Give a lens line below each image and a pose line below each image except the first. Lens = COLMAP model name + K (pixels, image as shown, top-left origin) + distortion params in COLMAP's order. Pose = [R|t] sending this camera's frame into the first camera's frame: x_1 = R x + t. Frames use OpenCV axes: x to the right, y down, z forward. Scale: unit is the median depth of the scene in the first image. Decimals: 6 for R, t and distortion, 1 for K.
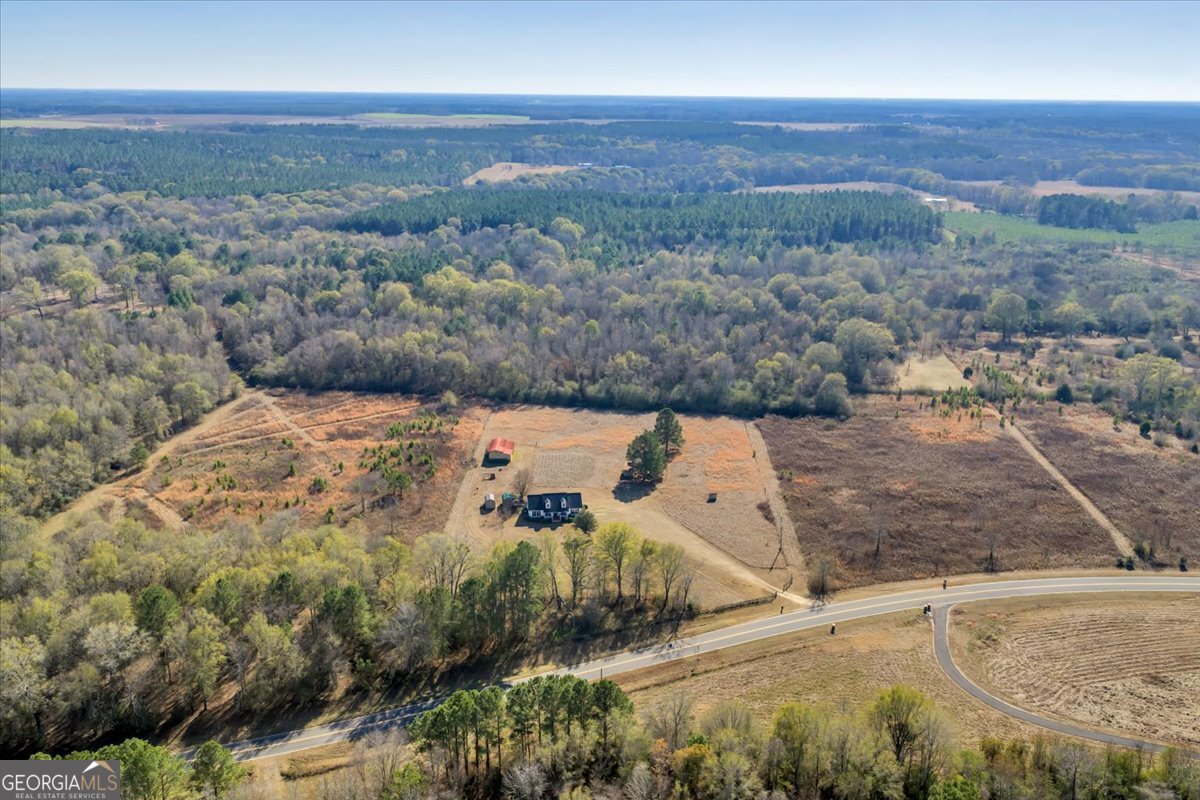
lens RADIAL K [[991.6, 0, 600.0], [0, 991.6, 400.0], [0, 0, 1]] dist [0.025312, -0.057975]
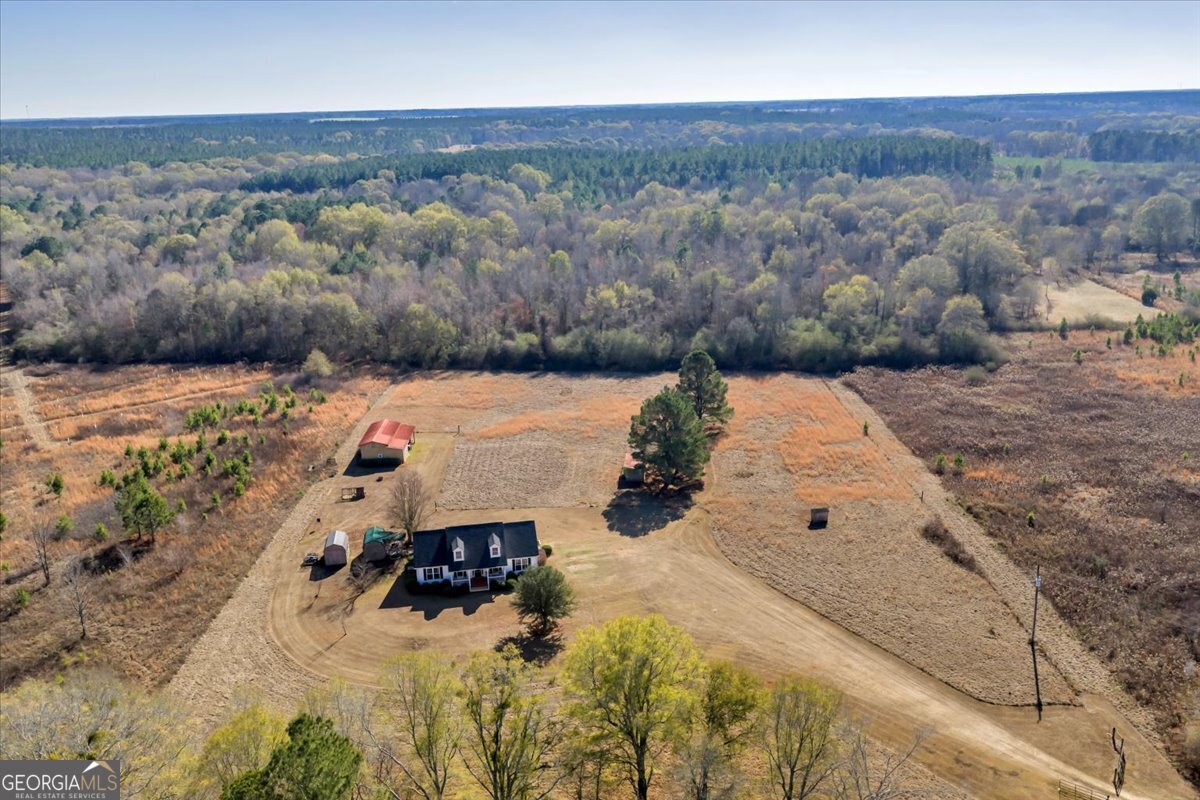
lens RADIAL K [[991.6, 0, 600.0], [0, 991.6, 400.0], [0, 0, 1]] dist [0.025312, -0.057975]
pose [[0.998941, -0.041960, 0.018883, 0.003072], [0.042168, 0.999053, -0.010762, 0.033779], [-0.018414, 0.011546, 0.999764, 0.412573]]
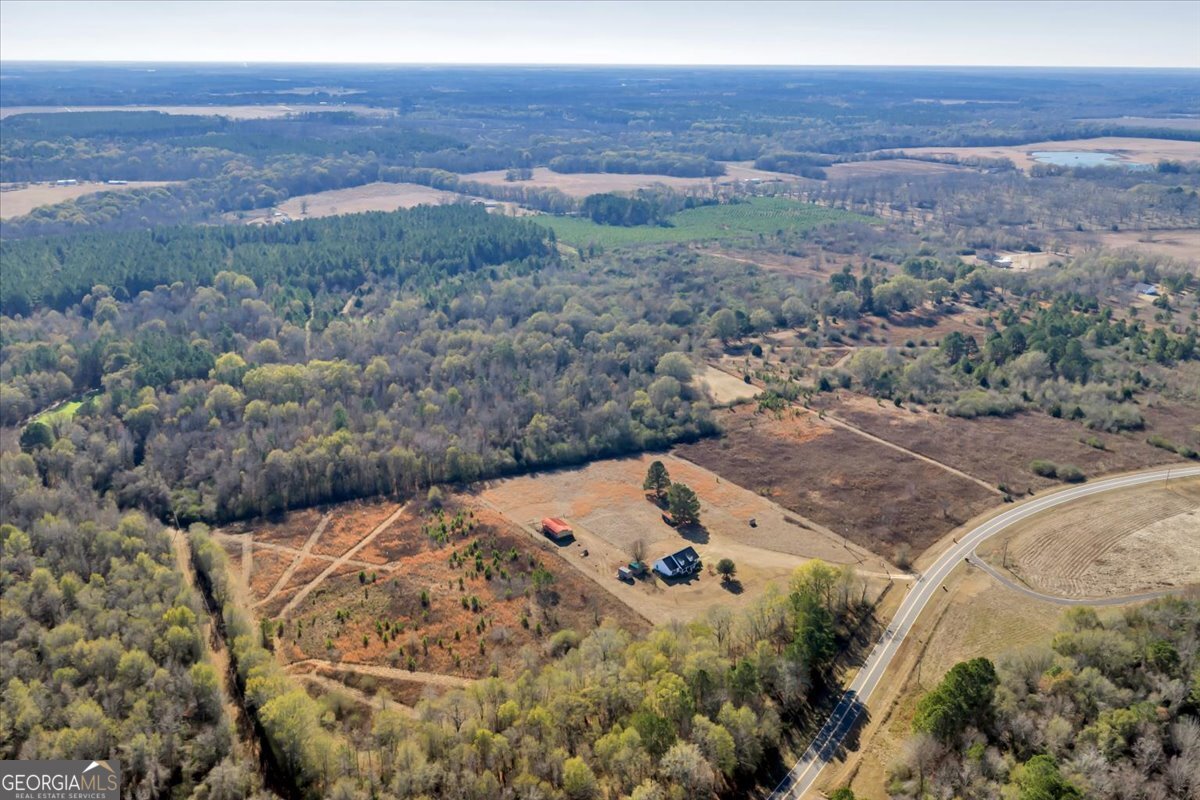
lens RADIAL K [[991.6, 0, 600.0], [0, 991.6, 400.0], [0, 0, 1]] dist [0.025312, -0.057975]
pose [[0.820684, -0.189955, 0.538883, -0.574542], [0.170982, 0.981549, 0.085599, -0.164724], [-0.545200, 0.021890, 0.838020, -0.007452]]
